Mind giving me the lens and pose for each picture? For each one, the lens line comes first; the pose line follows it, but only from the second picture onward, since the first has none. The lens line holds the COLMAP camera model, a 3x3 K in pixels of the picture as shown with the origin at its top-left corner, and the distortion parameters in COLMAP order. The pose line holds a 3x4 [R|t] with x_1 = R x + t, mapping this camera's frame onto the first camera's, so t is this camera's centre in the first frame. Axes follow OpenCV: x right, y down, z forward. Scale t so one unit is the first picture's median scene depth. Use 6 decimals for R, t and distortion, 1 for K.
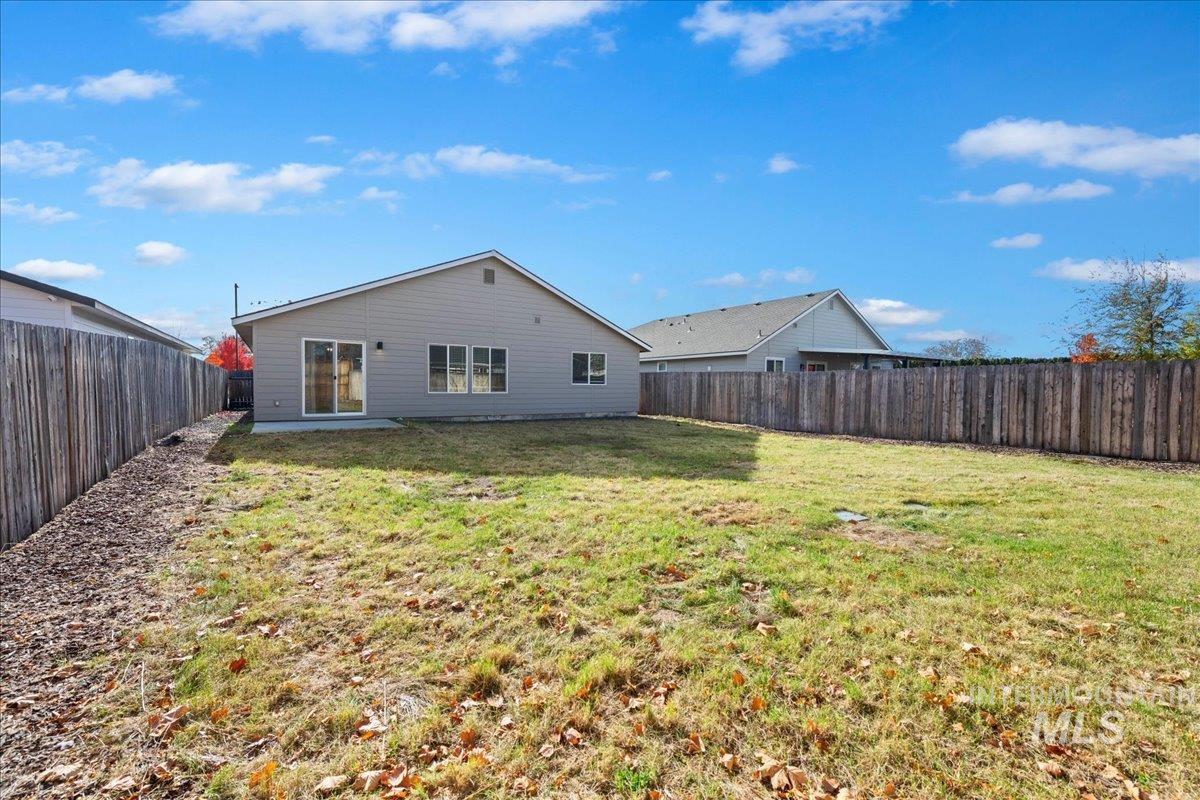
lens RADIAL K [[470.1, 0, 601.0], [0, 470.1, 397.4], [0, 0, 1]] dist [0.002583, -0.000405]
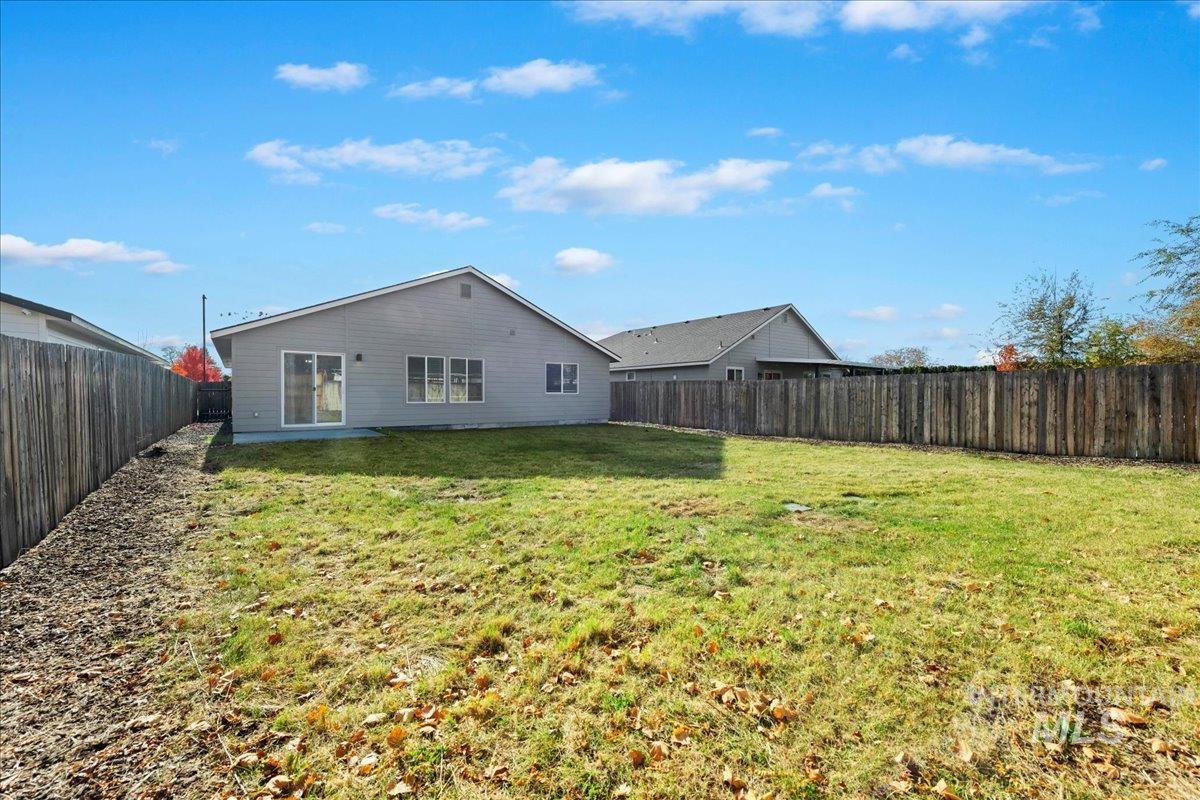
lens RADIAL K [[470.1, 0, 601.0], [0, 470.1, 397.4], [0, 0, 1]] dist [0.002583, -0.000405]
pose [[0.997629, -0.008278, 0.068318, -0.026984], [0.009451, 0.999813, -0.016858, -0.000226], [-0.068166, 0.017464, 0.997521, -0.140782]]
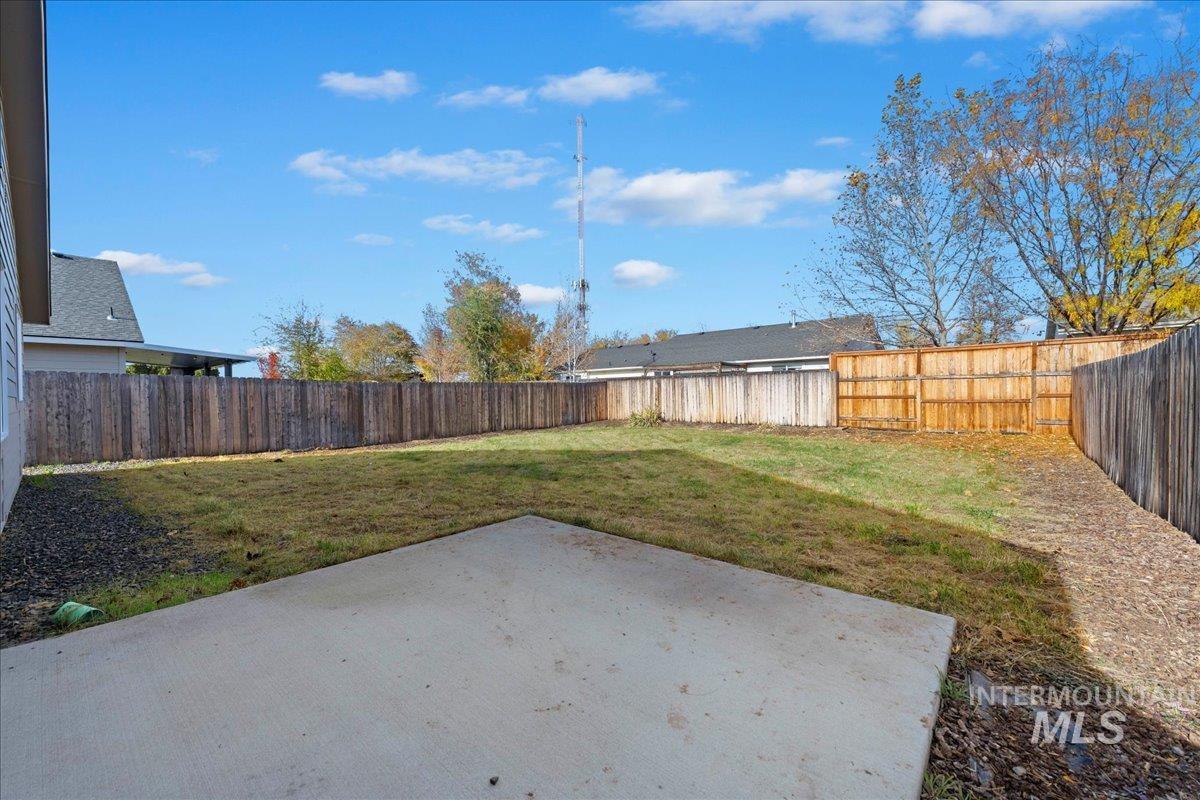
lens RADIAL K [[470.1, 0, 601.0], [0, 470.1, 397.4], [0, 0, 1]] dist [0.002583, -0.000405]
pose [[-0.249057, -0.004202, 0.968480, -1.665858], [0.038814, 0.999144, 0.014317, -0.051398], [-0.967711, 0.041156, -0.248681, 2.172178]]
